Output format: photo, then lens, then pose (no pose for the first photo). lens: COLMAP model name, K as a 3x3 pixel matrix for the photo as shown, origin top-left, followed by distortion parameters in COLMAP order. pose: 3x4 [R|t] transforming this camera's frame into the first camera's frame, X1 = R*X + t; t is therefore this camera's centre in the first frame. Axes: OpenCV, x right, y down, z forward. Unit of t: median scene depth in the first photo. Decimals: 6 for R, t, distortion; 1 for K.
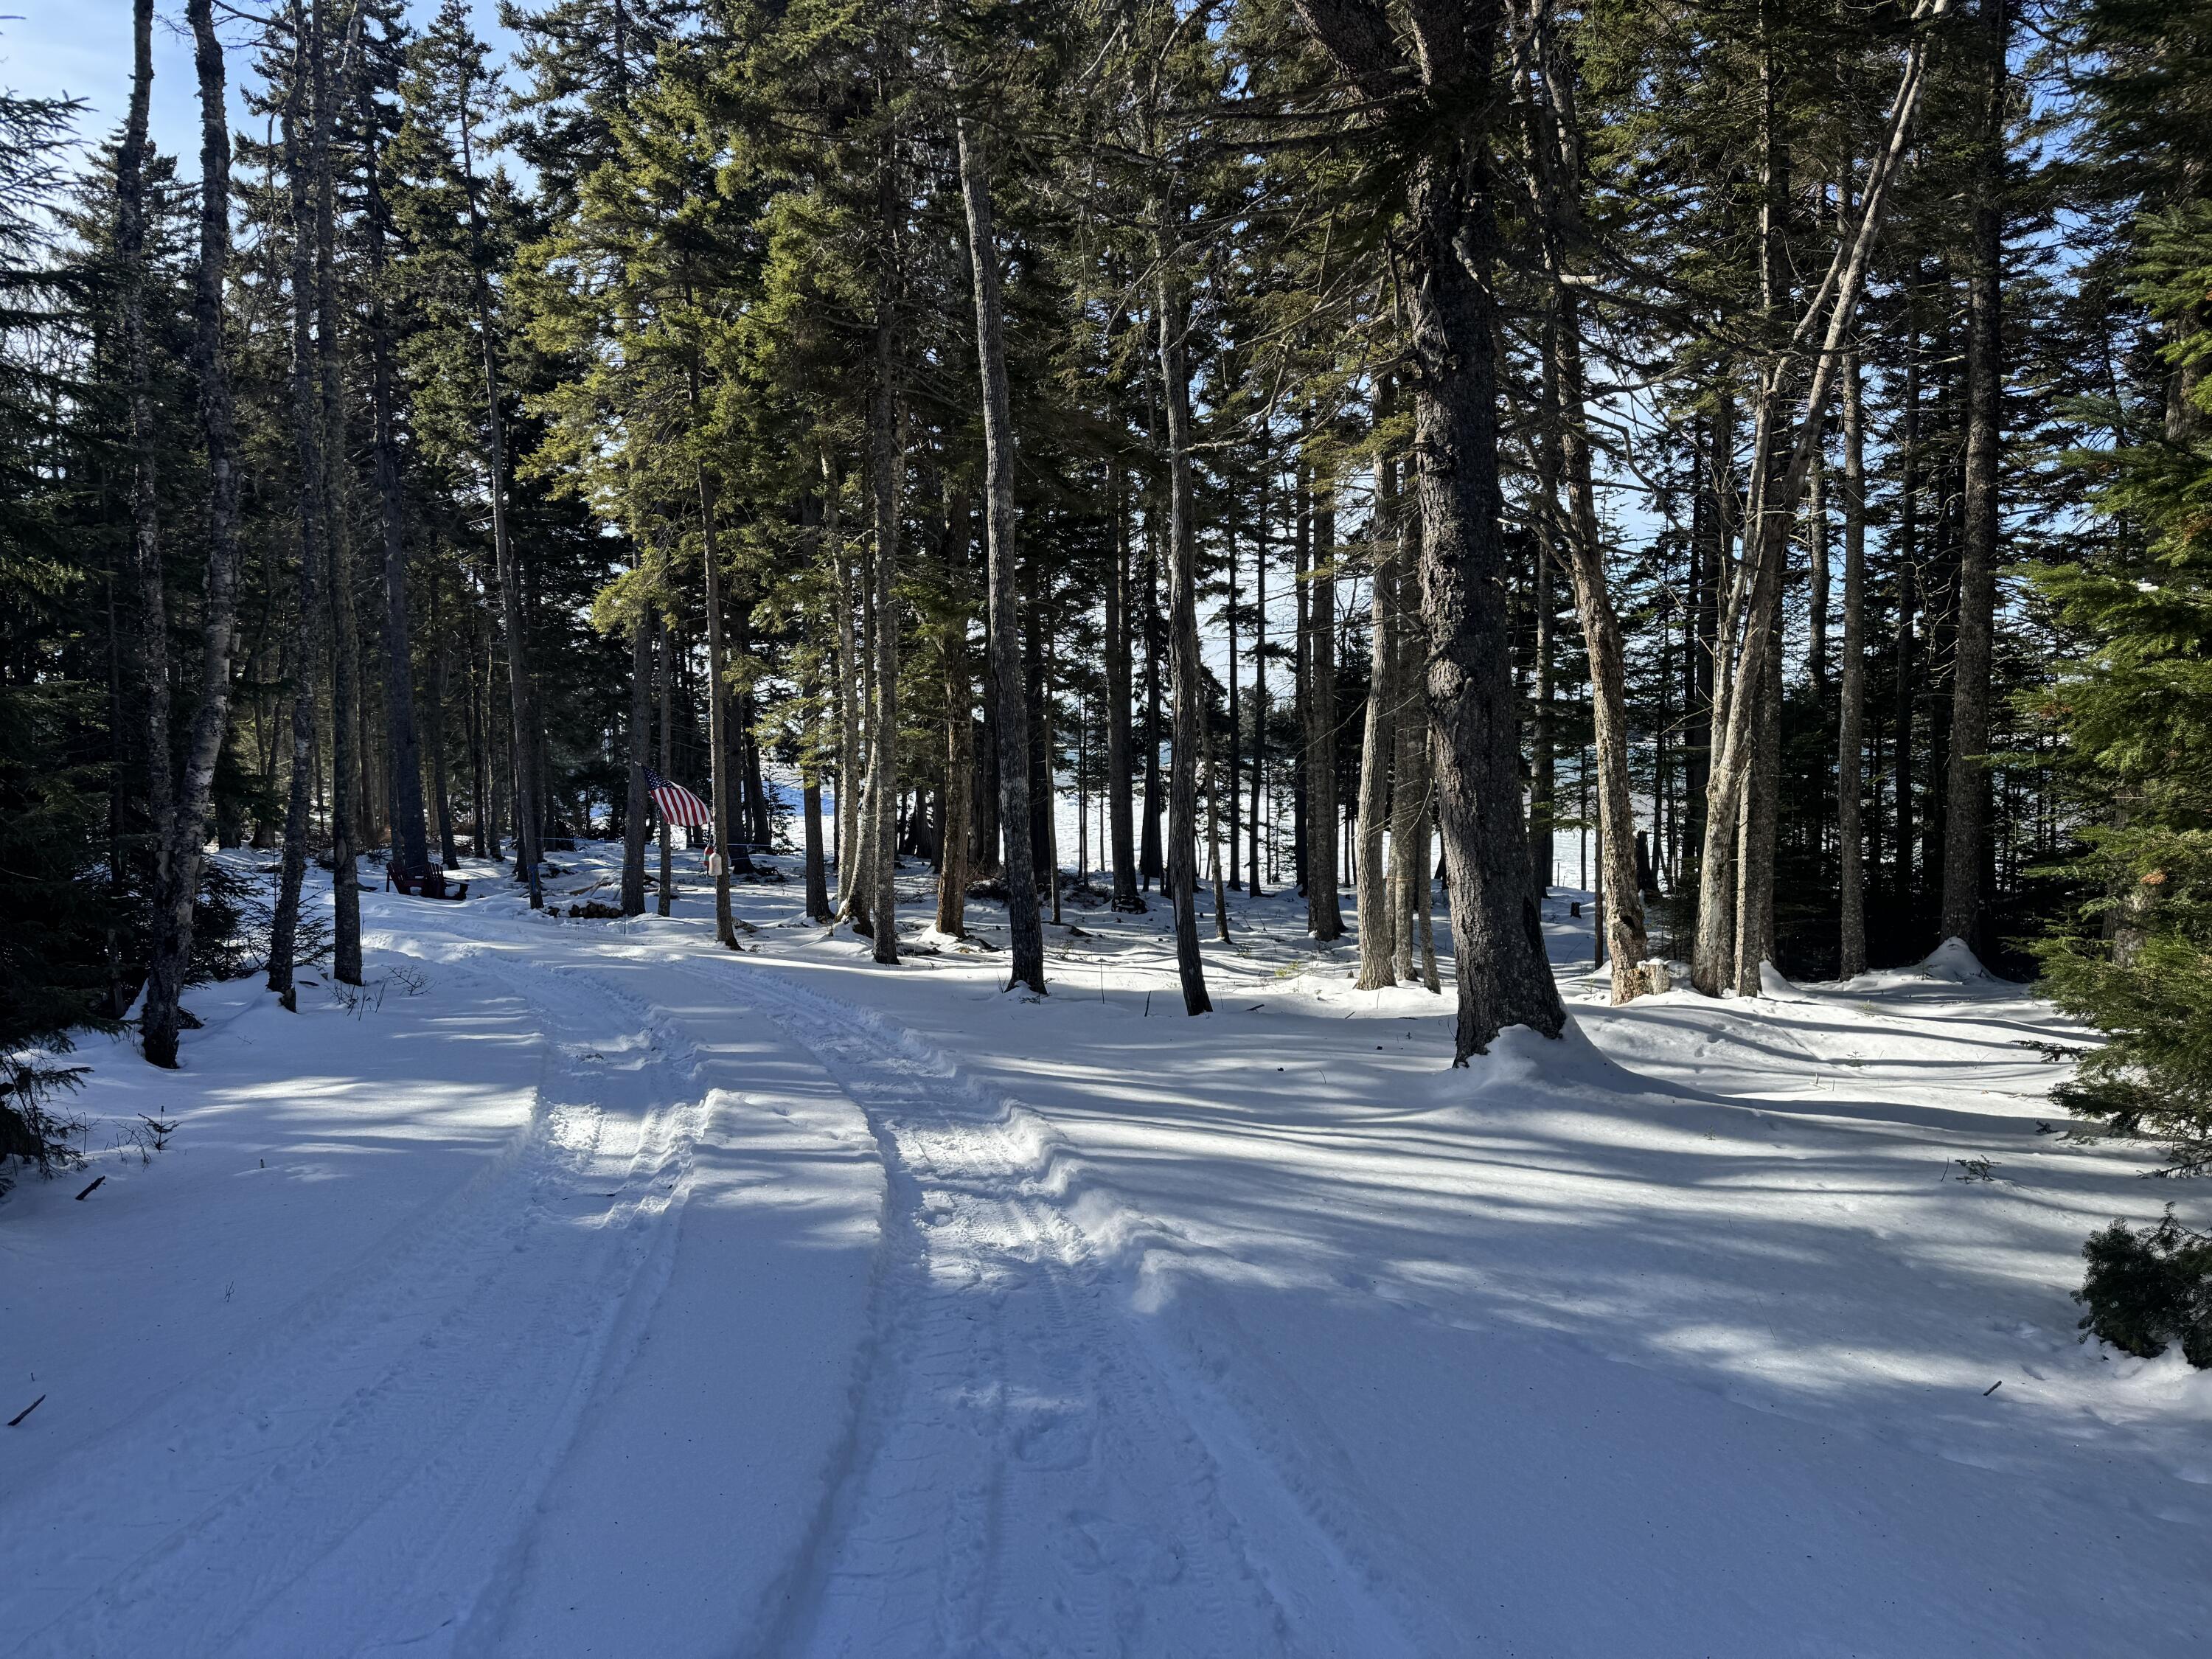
lens RADIAL K [[1569.9, 0, 1106.0], [0, 1569.9, 829.5], [0, 0, 1]] dist [0.086732, -0.088707]
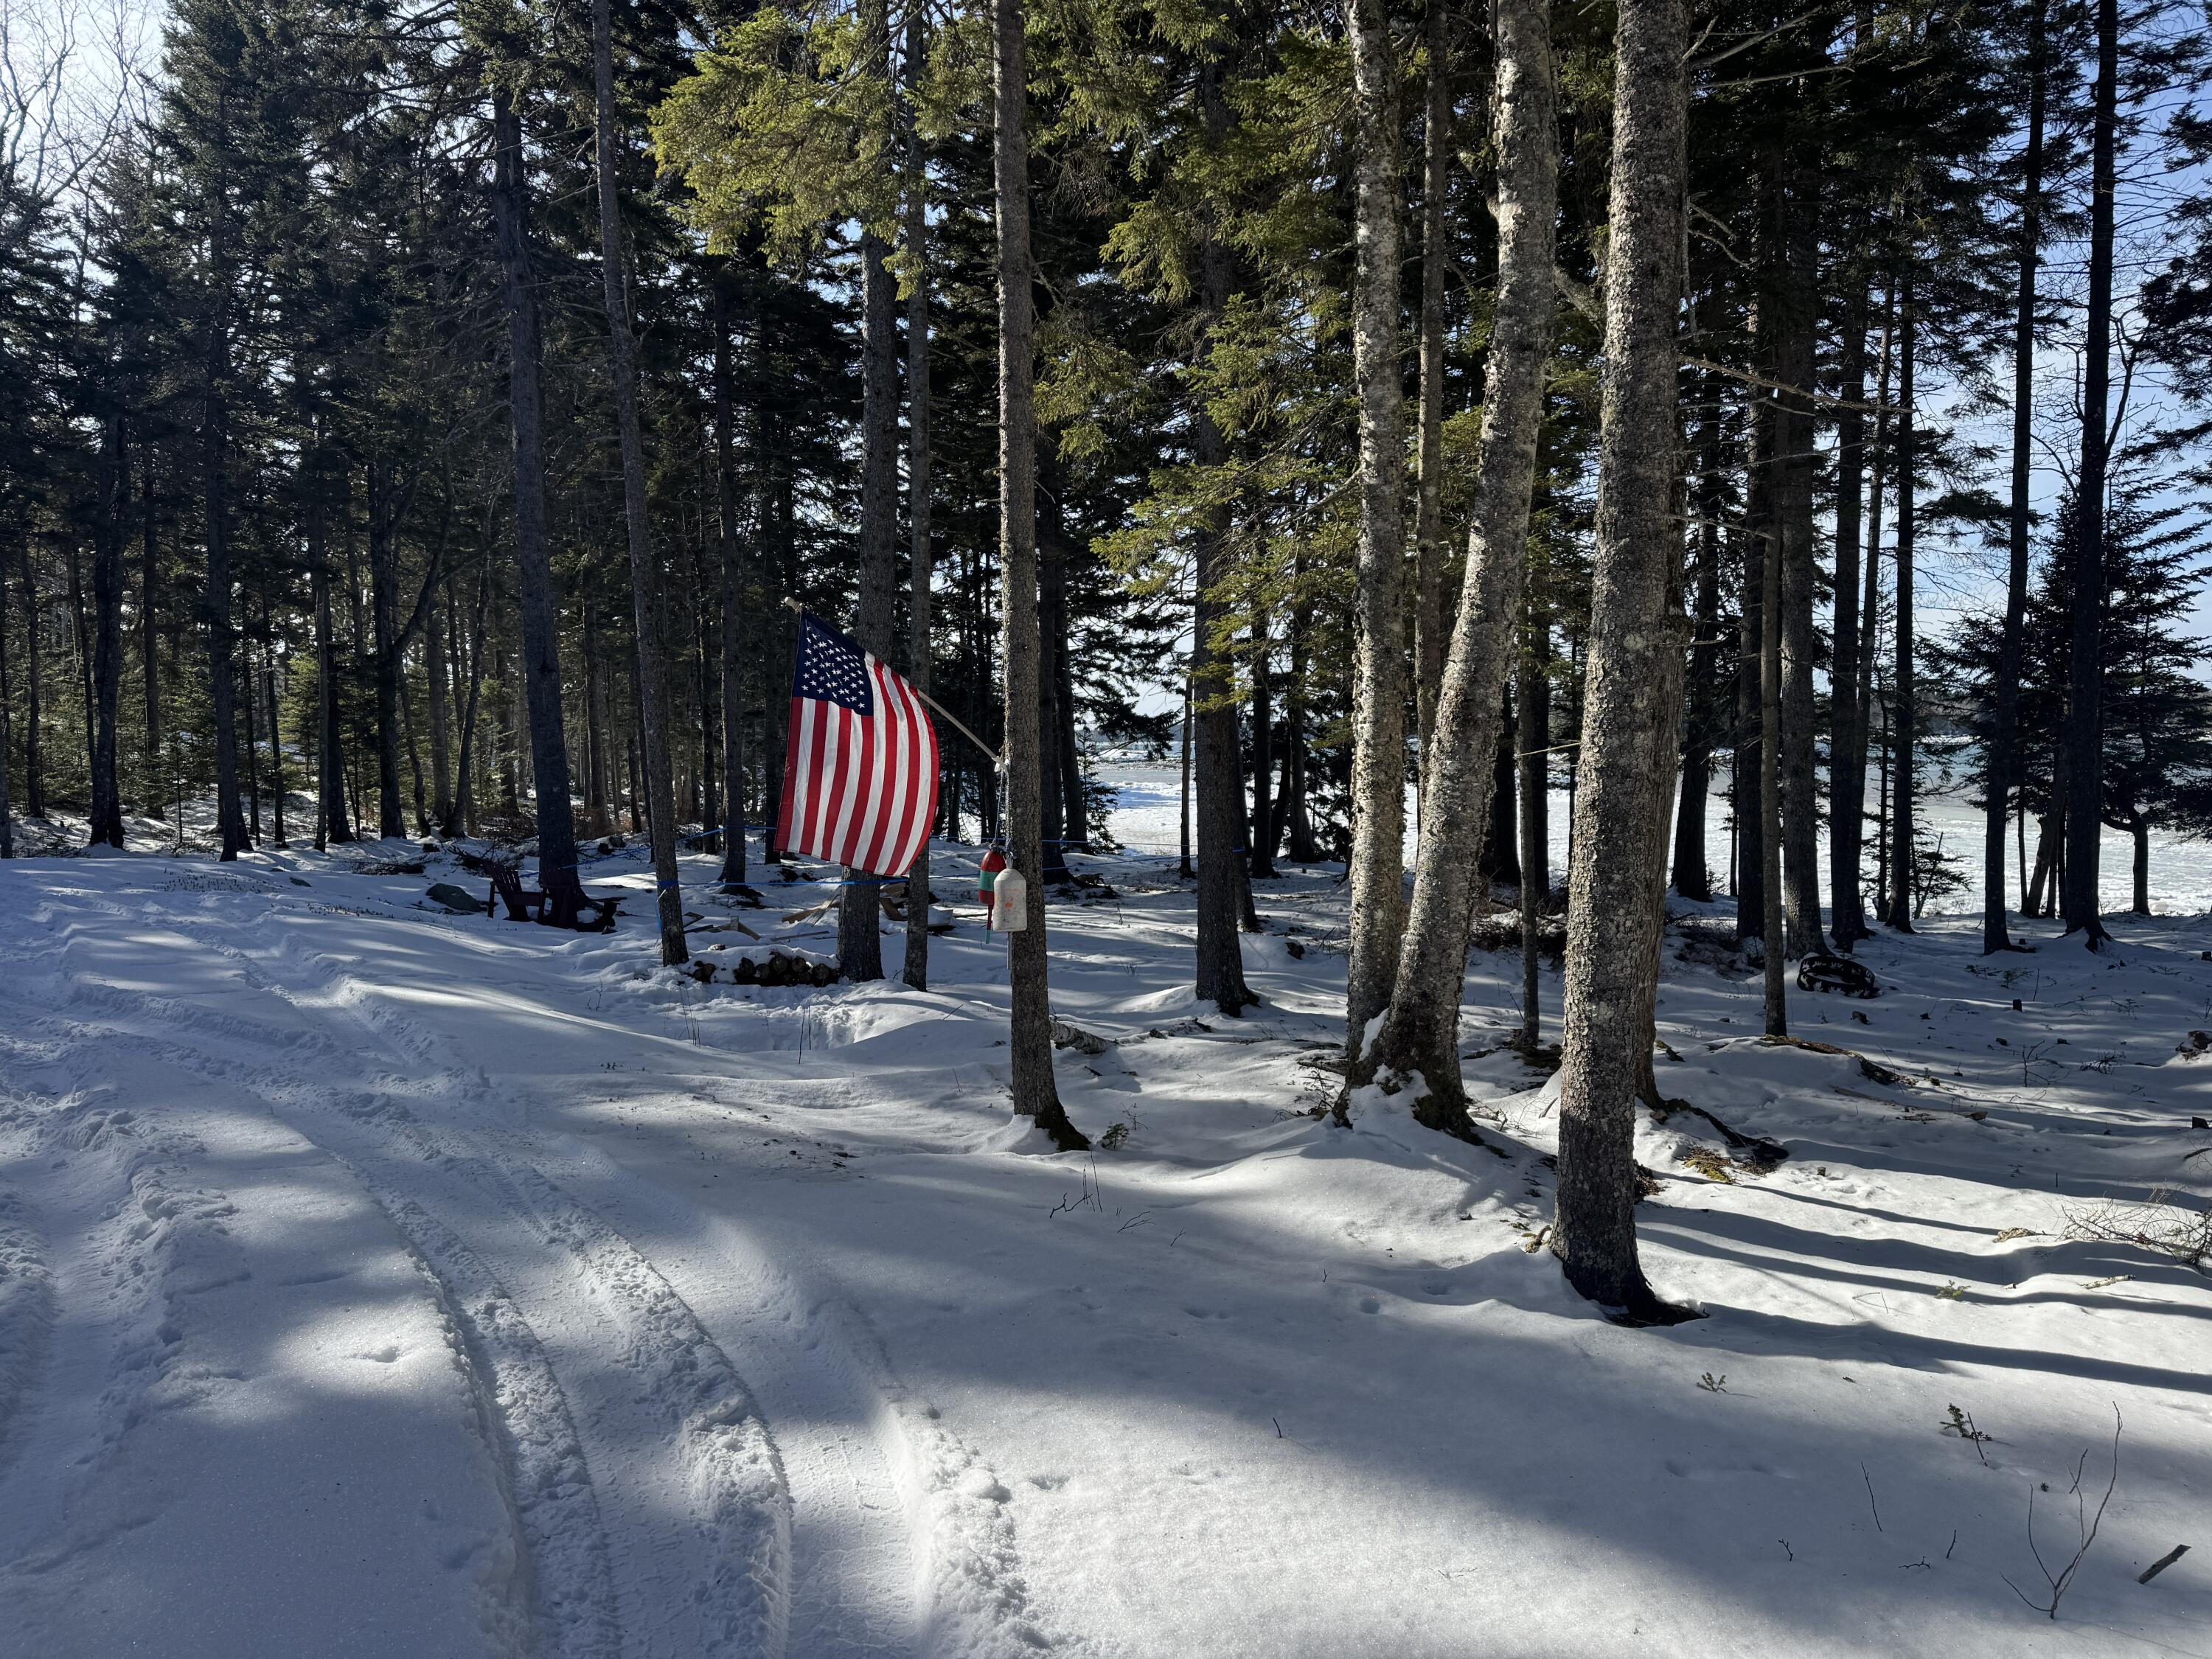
lens RADIAL K [[1569.9, 0, 1106.0], [0, 1569.9, 829.5], [0, 0, 1]] dist [0.086732, -0.088707]
pose [[0.983155, 0.009743, -0.182515, -0.162324], [-0.009305, 0.999951, 0.003256, 0.005018], [0.182537, -0.001503, 0.983198, 0.648593]]
